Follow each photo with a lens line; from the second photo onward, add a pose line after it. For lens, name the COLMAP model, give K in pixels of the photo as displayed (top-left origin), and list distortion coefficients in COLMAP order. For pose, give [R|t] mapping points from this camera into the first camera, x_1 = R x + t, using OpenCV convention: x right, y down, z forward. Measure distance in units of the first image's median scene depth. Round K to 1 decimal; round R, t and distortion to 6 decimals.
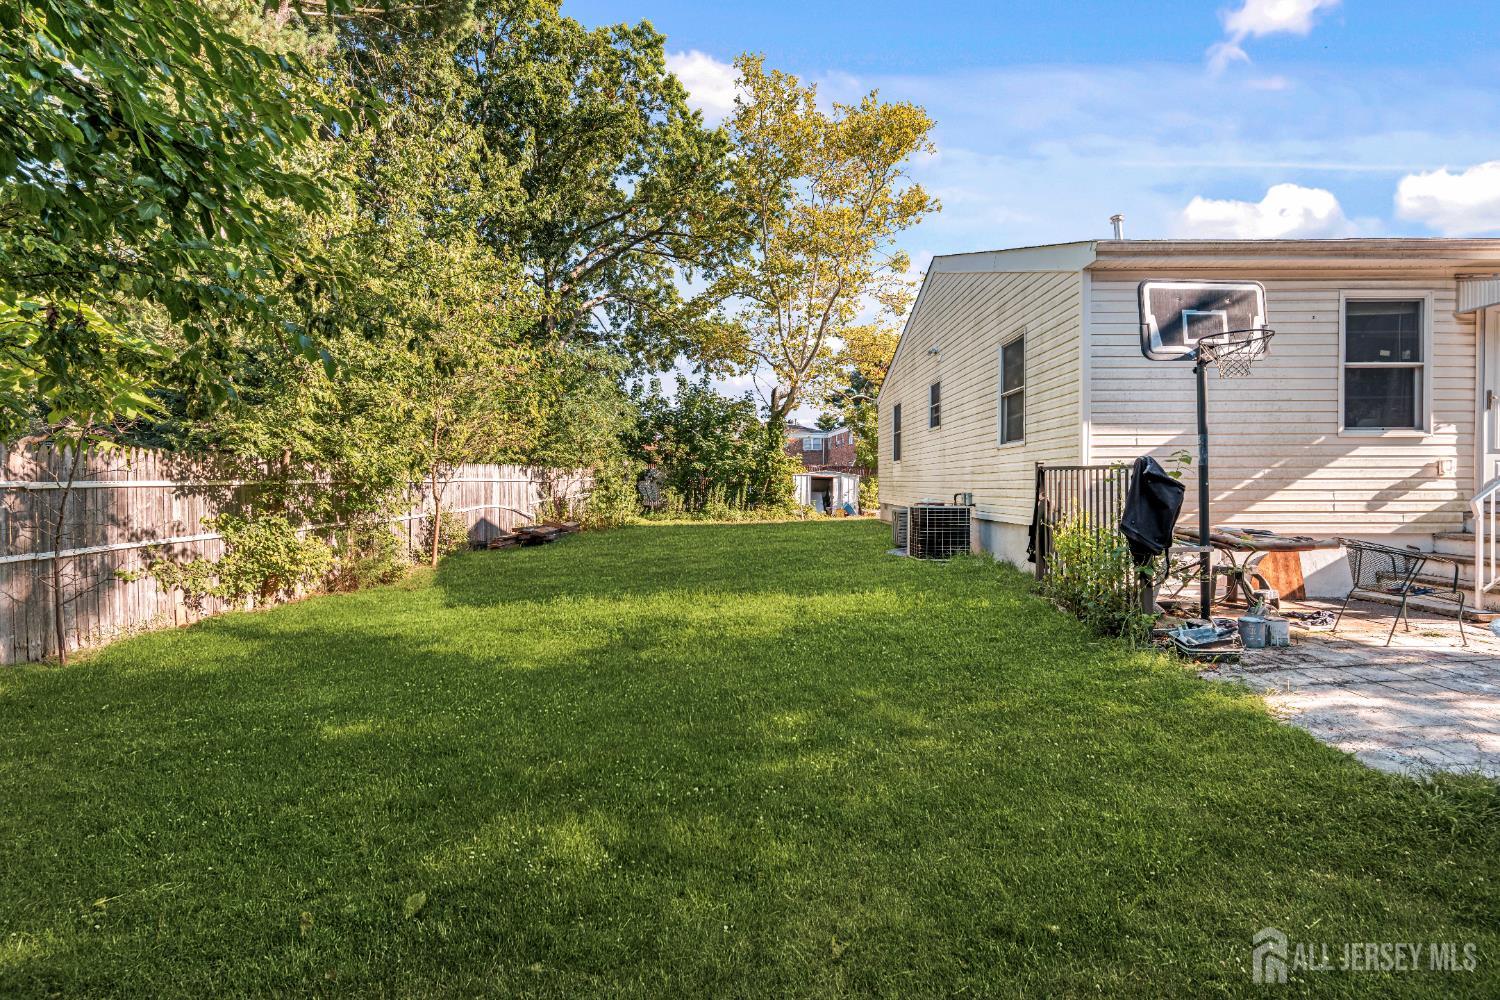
lens RADIAL K [[687.5, 0, 752.1], [0, 687.5, 485.3], [0, 0, 1]] dist [-0.000242, 0.000136]
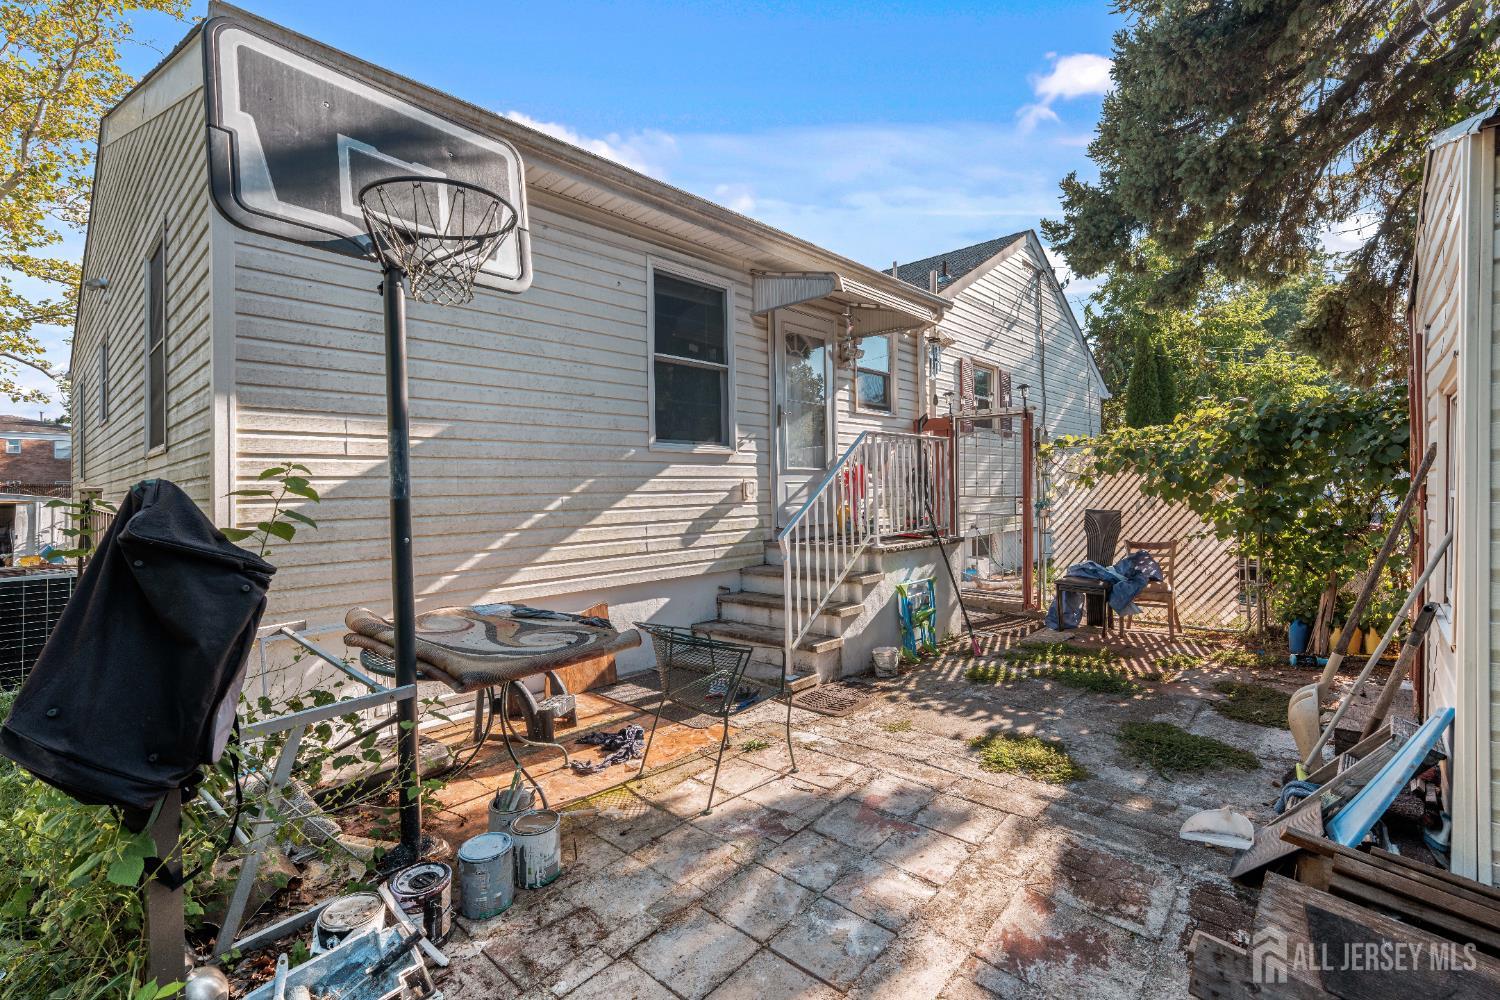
lens RADIAL K [[683.7, 0, 750.0], [0, 683.7, 500.0], [0, 0, 1]] dist [-0.000131, 0.000041]
pose [[0.678649, -0.020994, 0.734163, 0.385148], [0.021125, 0.999736, 0.009060, -0.021812], [-0.734159, 0.009361, 0.678913, 0.421699]]
